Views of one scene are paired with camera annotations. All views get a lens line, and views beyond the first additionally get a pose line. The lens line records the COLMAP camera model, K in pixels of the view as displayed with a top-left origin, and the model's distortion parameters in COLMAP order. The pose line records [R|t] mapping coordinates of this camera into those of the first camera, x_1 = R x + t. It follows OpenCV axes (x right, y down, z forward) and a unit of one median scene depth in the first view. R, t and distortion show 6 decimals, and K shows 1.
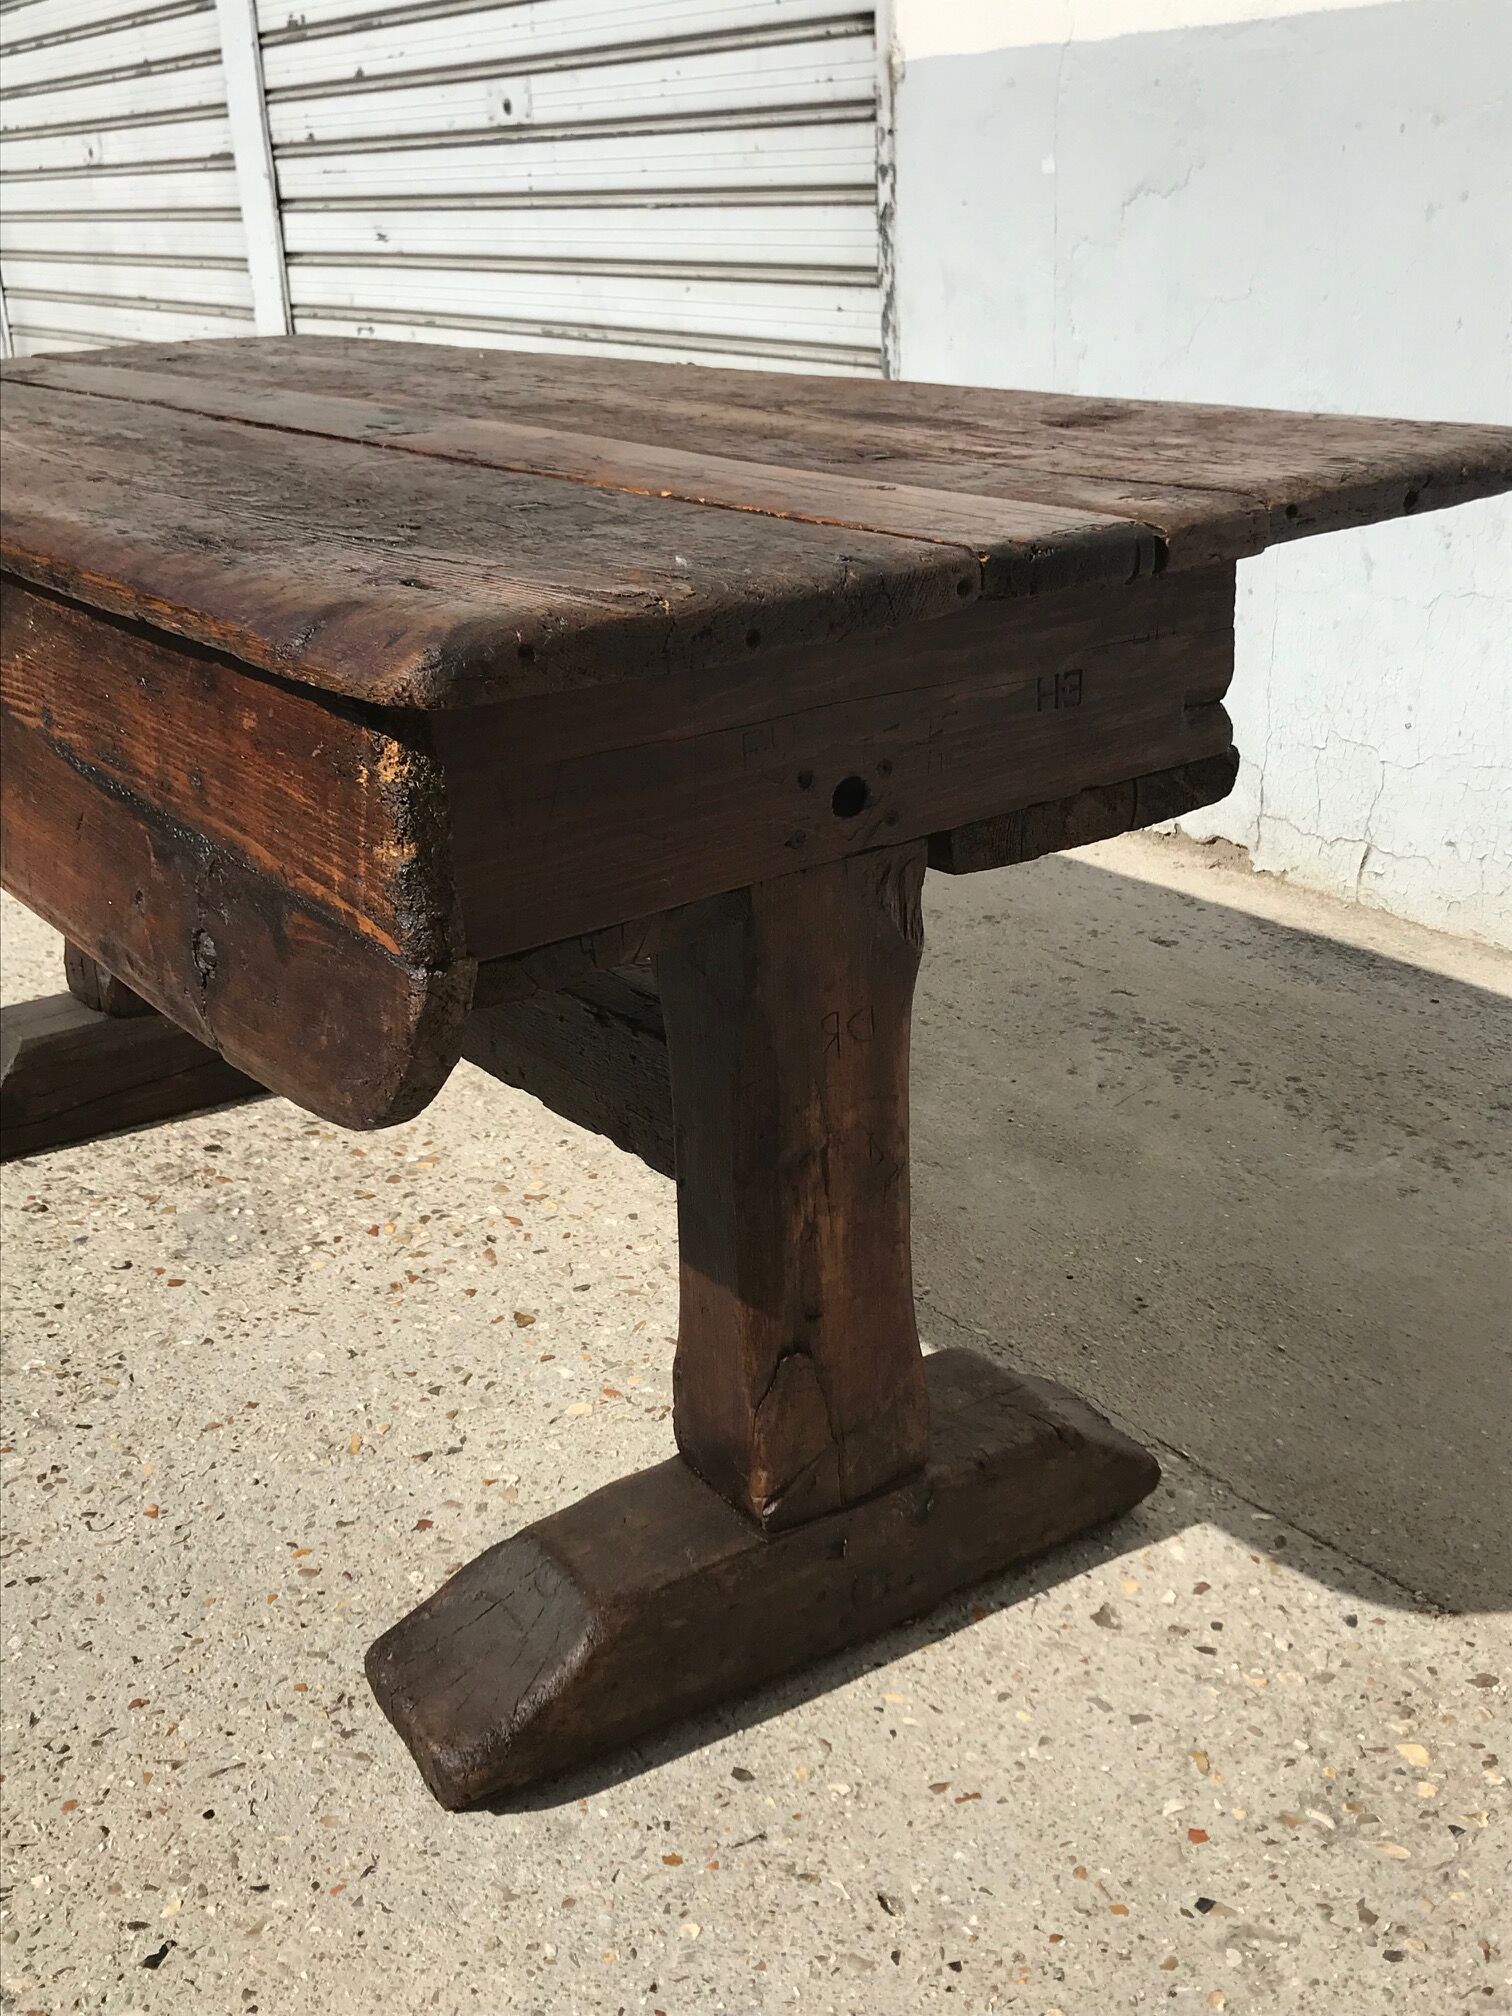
lens RADIAL K [[2081.9, 0, 746.4], [0, 2081.9, 972.7], [0, 0, 1]] dist [0.007408, -0.003095]
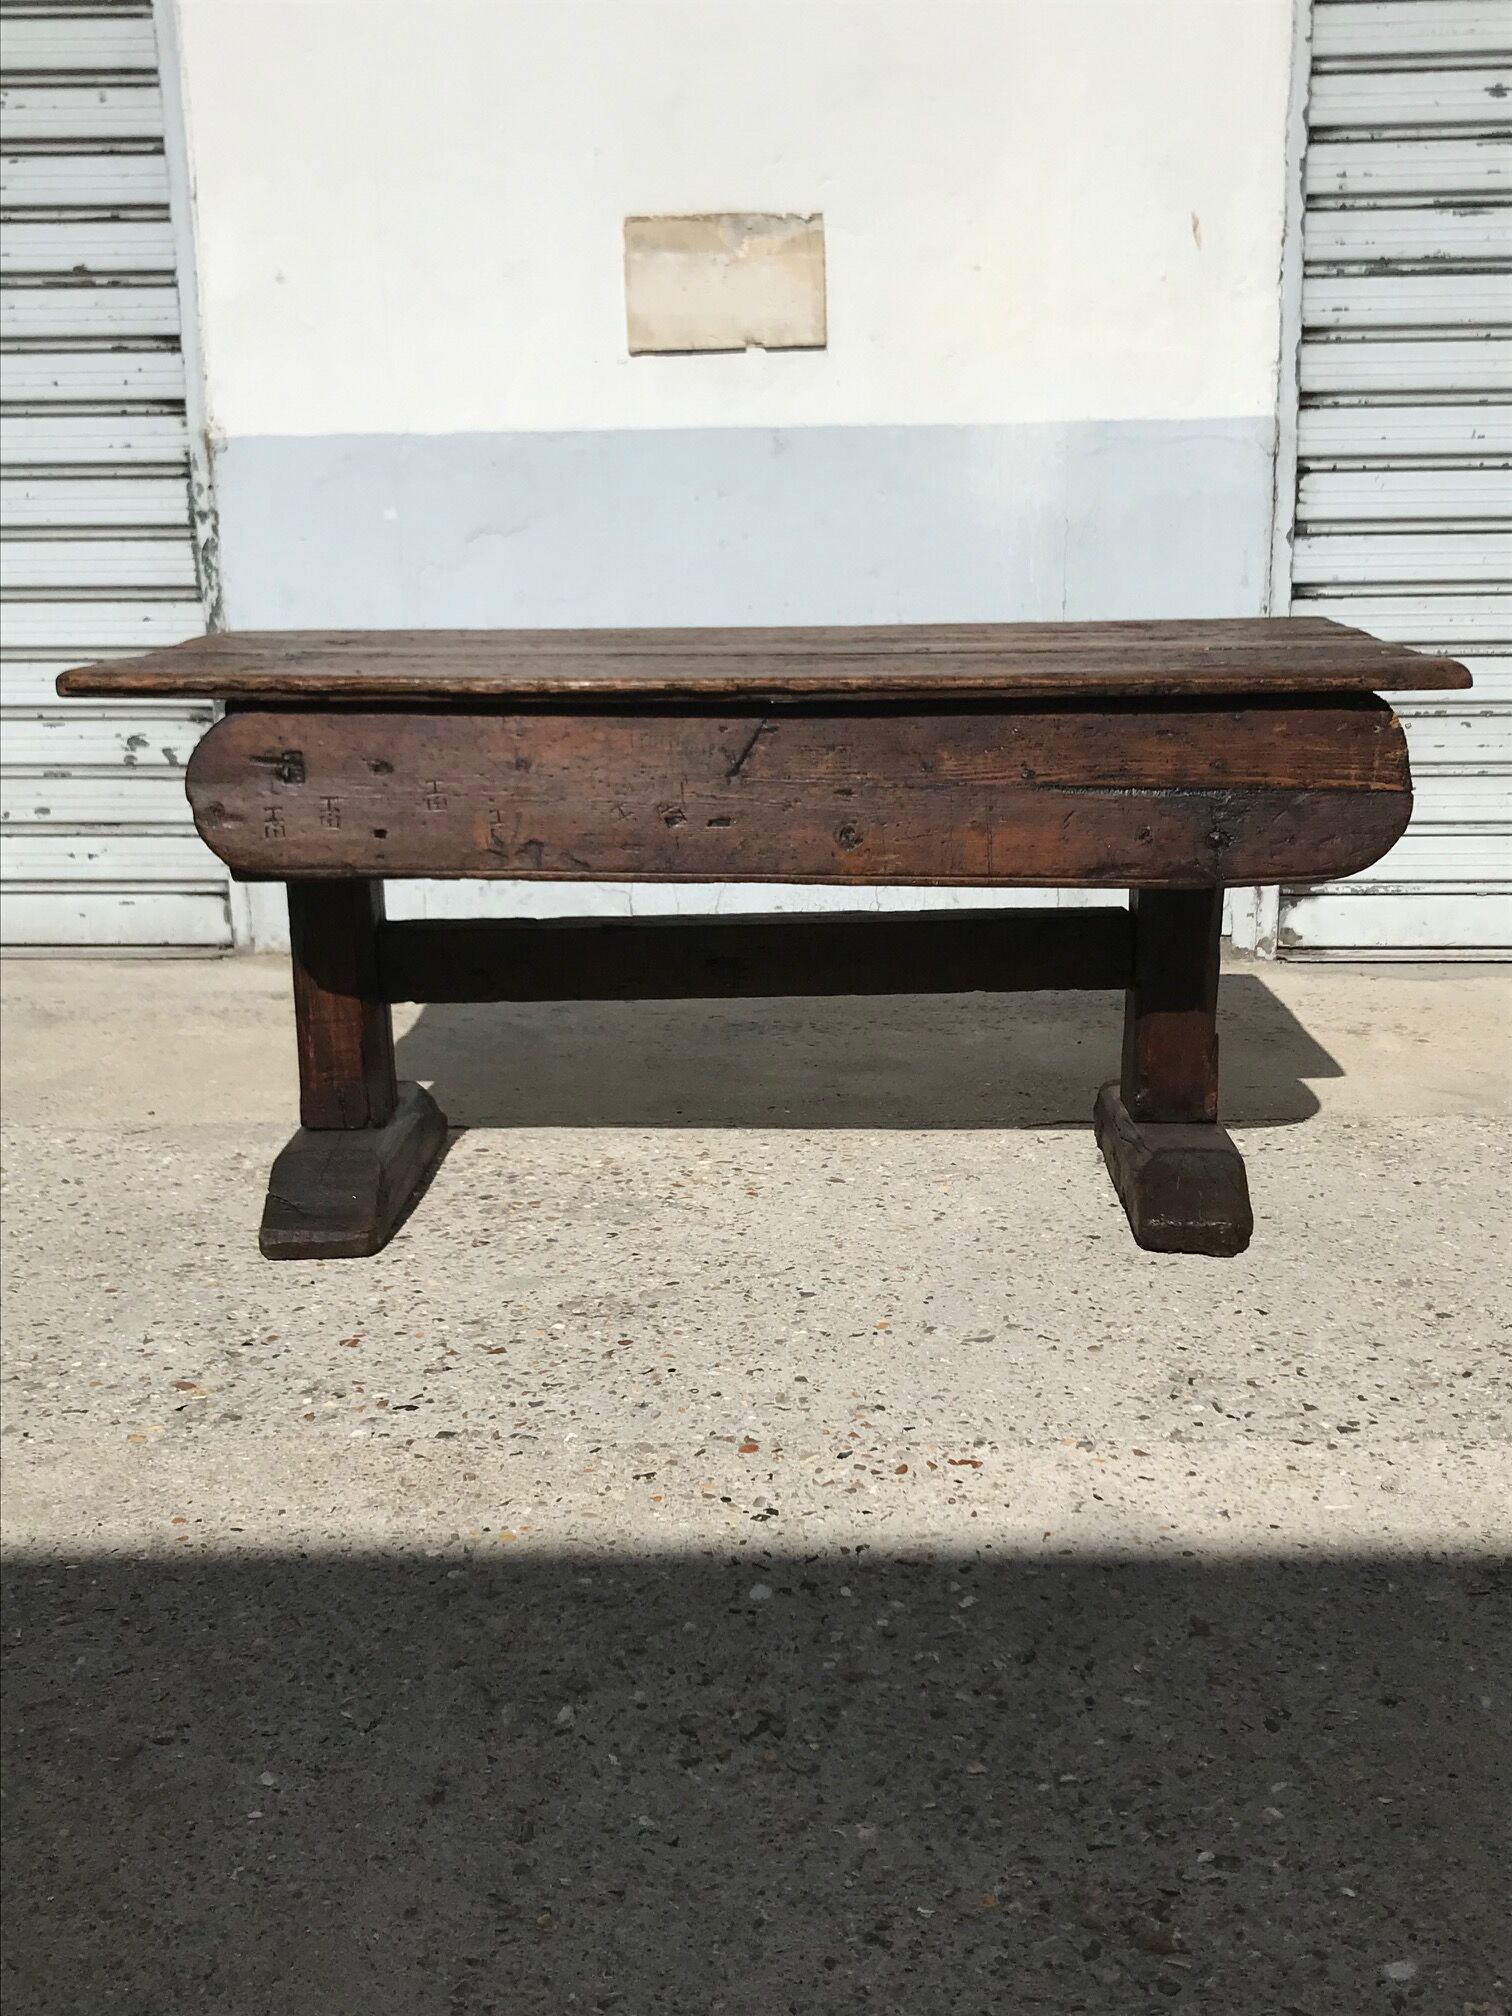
lens RADIAL K [[2081.9, 0, 746.4], [0, 2081.9, 972.7], [0, 0, 1]] dist [0.007408, -0.003095]
pose [[0.605042, -0.157446, 0.780471, -1.212130], [0.274970, 0.961260, -0.019248, 0.016198], [-0.747205, 0.226252, 0.624895, -0.012573]]
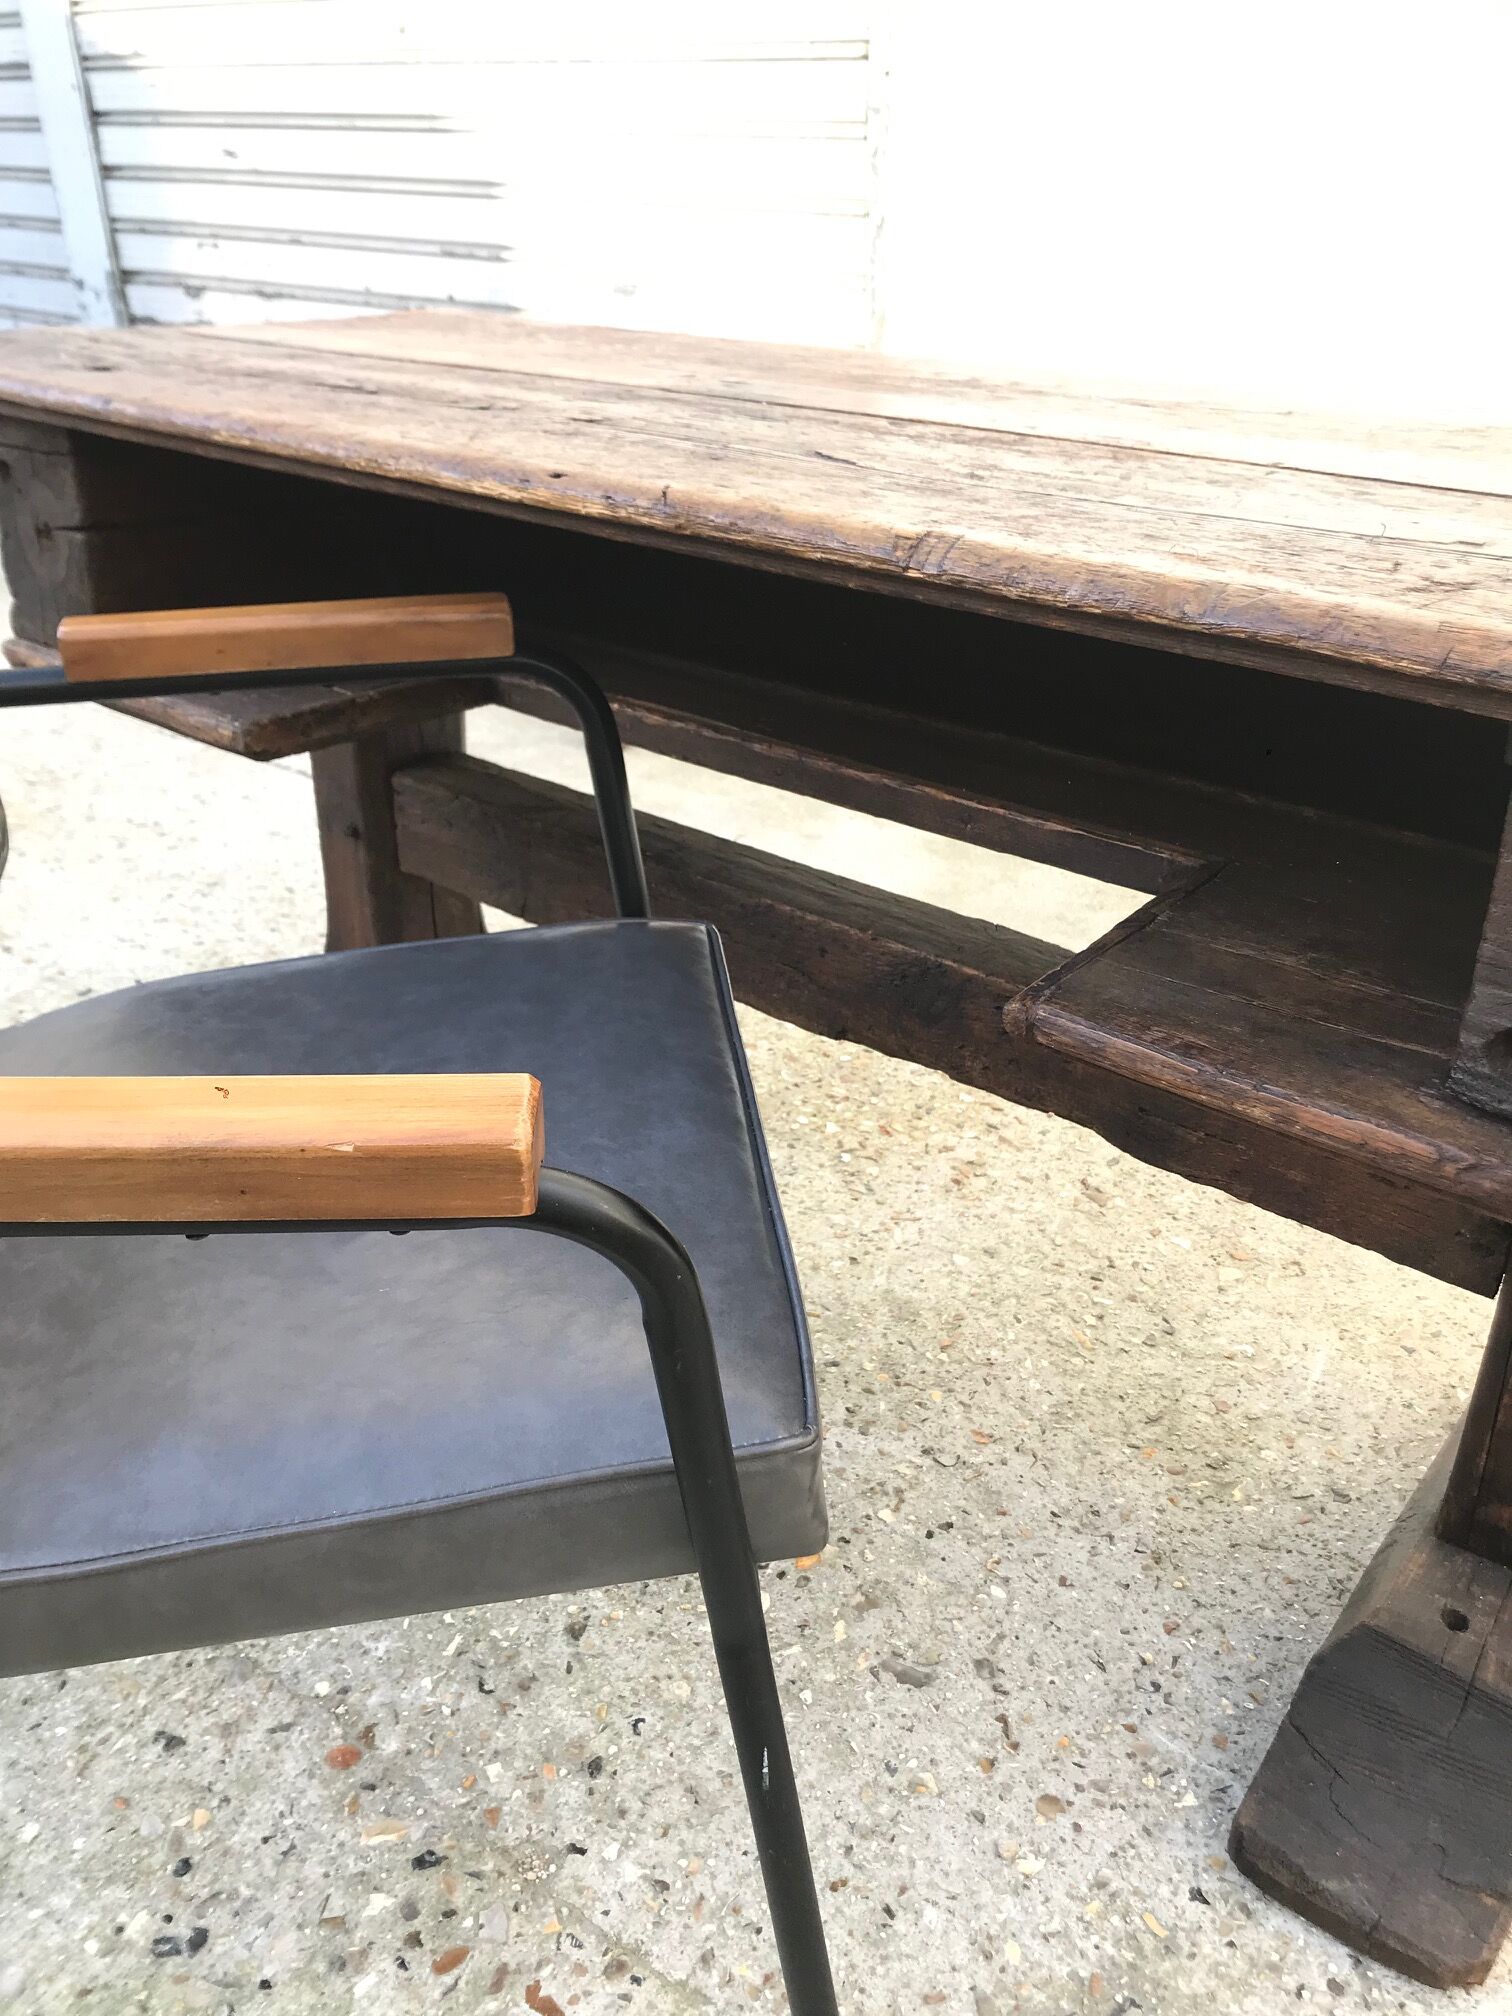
lens RADIAL K [[1666.2, 0, 776.1], [0, 1666.2, 982.9], [0, 0, 1]] dist [-0.002457, -0.002665]
pose [[0.953062, -0.116870, 0.279308, -0.444305], [0.080759, 0.987203, 0.137505, -0.074839], [-0.291805, -0.108494, 0.950305, 0.171019]]
